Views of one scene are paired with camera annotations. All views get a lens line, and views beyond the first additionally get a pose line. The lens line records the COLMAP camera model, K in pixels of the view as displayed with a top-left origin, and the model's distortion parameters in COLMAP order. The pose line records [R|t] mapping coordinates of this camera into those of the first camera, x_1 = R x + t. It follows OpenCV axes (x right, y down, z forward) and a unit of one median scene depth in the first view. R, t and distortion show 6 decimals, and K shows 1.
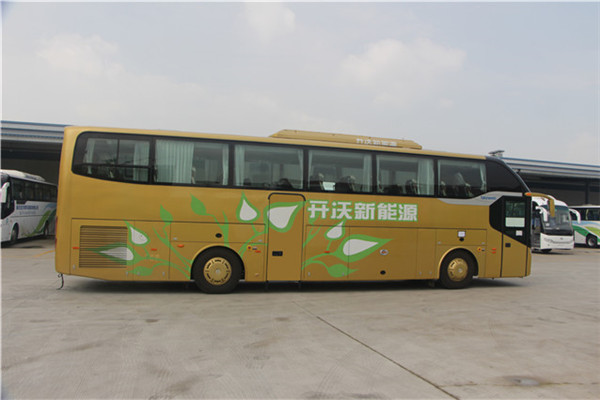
lens RADIAL K [[290.3, 0, 299.0], [0, 290.3, 218.6], [0, 0, 1]] dist [-0.039584, 0.000103]
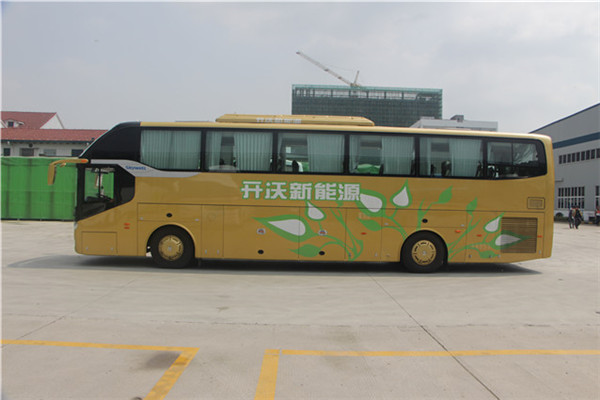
lens RADIAL K [[270.0, 0, 300.0], [0, 270.0, 200.0], [0, 0, 1]] dist [-0.001556, -0.000129]
pose [[0.988232, -0.005236, -0.152870, 0.360245], [0.003998, 0.999957, -0.008404, 0.012588], [0.152908, 0.007693, 0.988211, 0.074678]]
